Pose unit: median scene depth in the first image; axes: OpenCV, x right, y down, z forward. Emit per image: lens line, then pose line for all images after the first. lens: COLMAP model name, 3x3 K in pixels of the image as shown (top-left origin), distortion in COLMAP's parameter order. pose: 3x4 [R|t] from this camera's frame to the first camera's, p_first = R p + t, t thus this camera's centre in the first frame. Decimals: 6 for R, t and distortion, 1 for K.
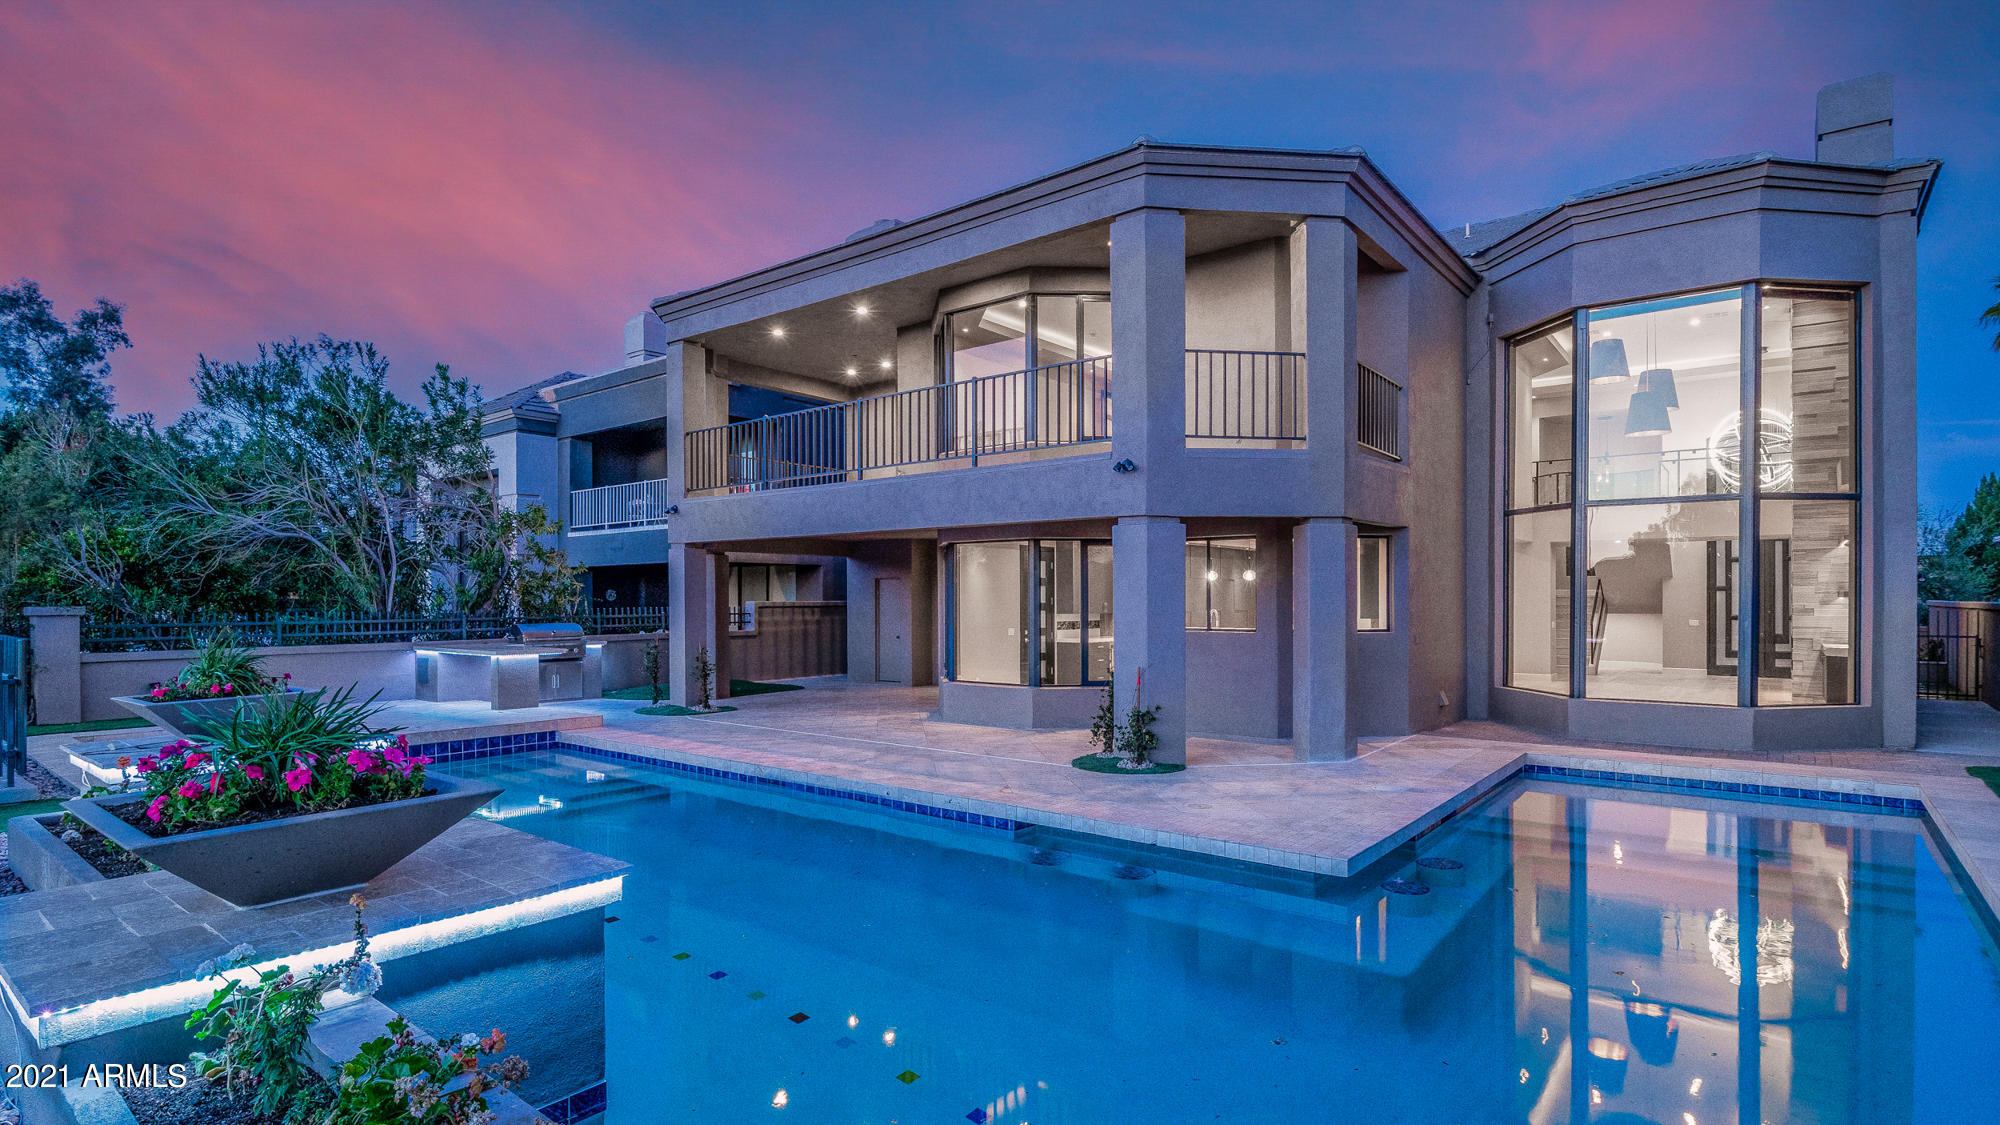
lens RADIAL K [[987.5, 0, 1000.0], [0, 987.5, 562.5], [0, 0, 1]] dist [-0.004308, -0.000954]
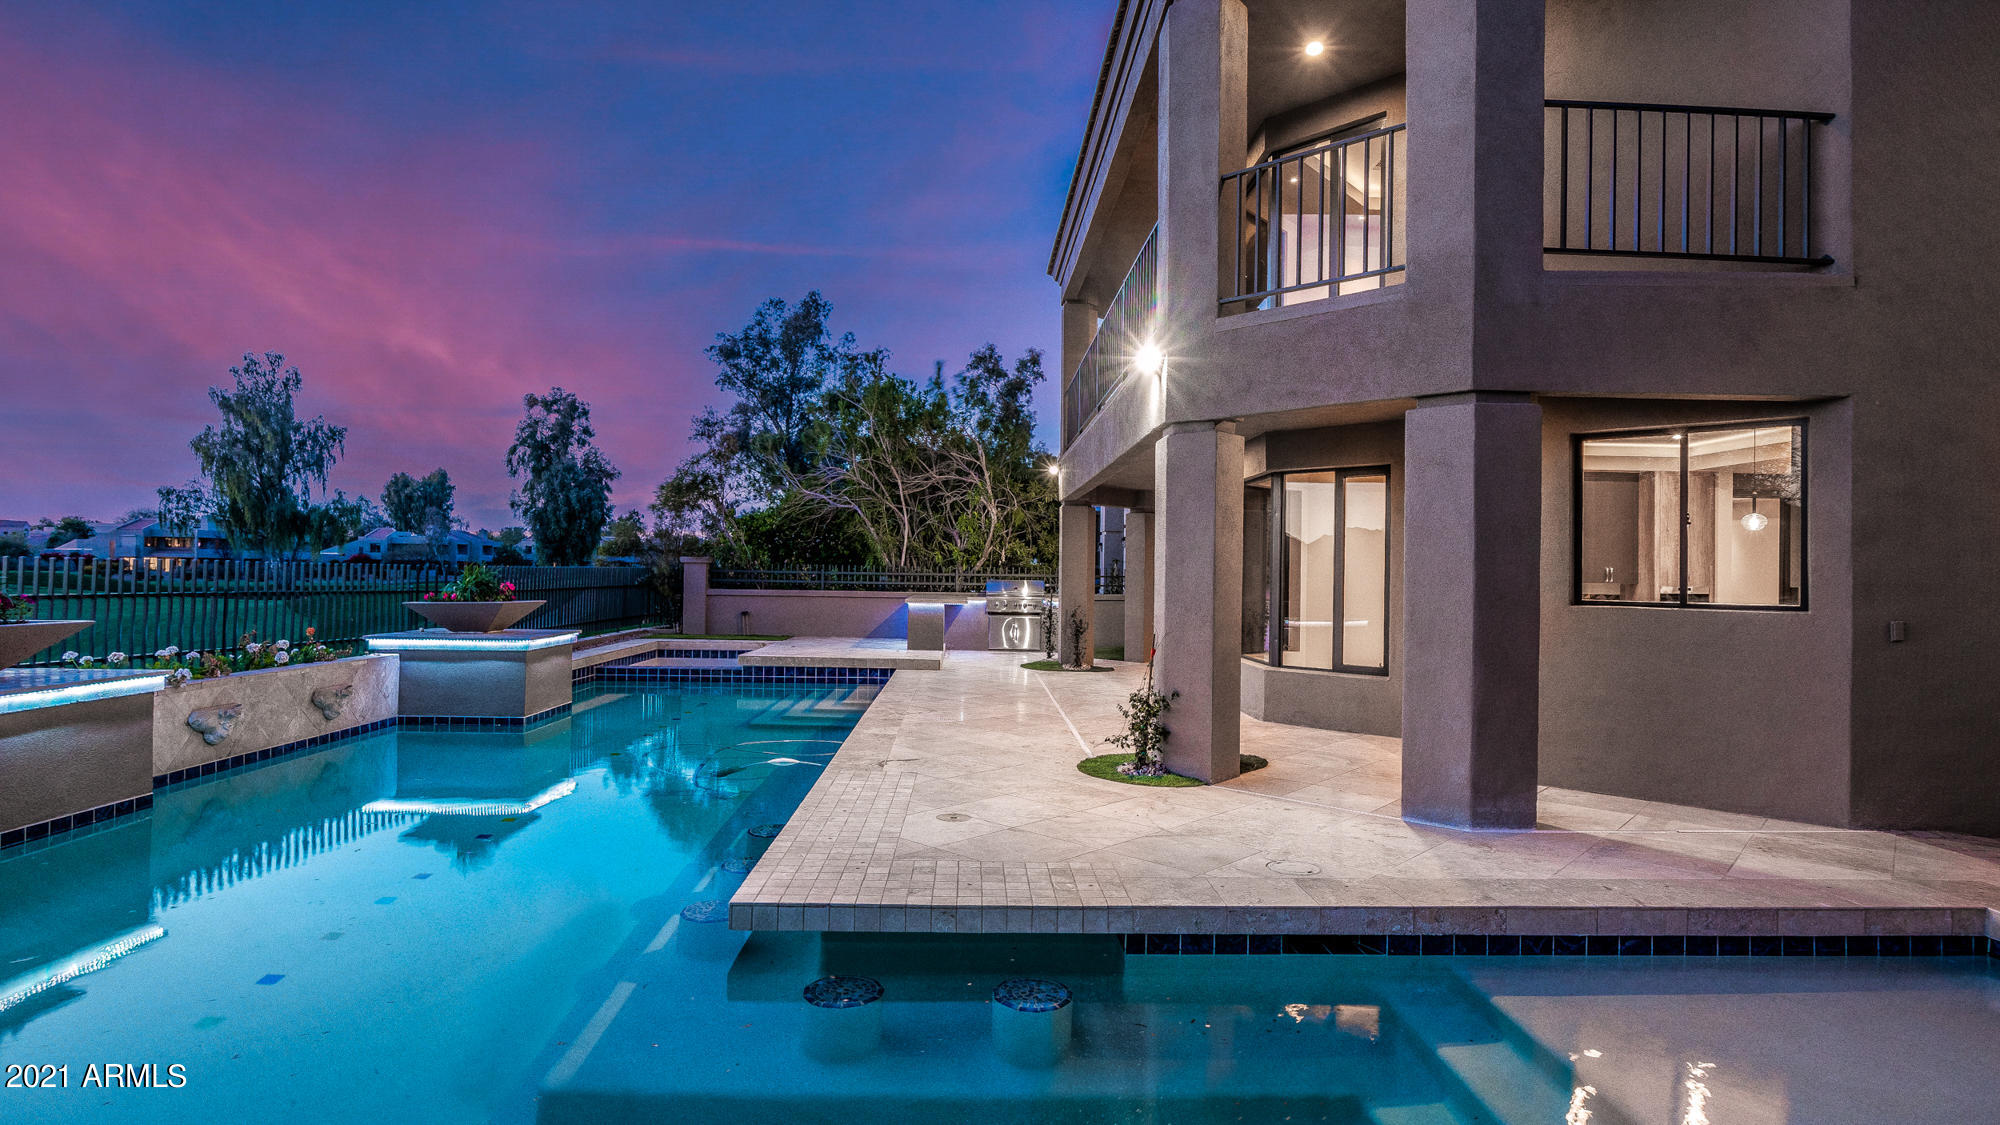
lens RADIAL K [[987.5, 0, 1000.0], [0, 987.5, 562.5], [0, 0, 1]] dist [-0.004308, -0.000954]
pose [[0.653144, -0.011768, -0.757142, 0.091259], [0.033253, 0.999360, 0.013153, 0.009024], [0.756503, -0.033768, 0.653118, 0.075198]]
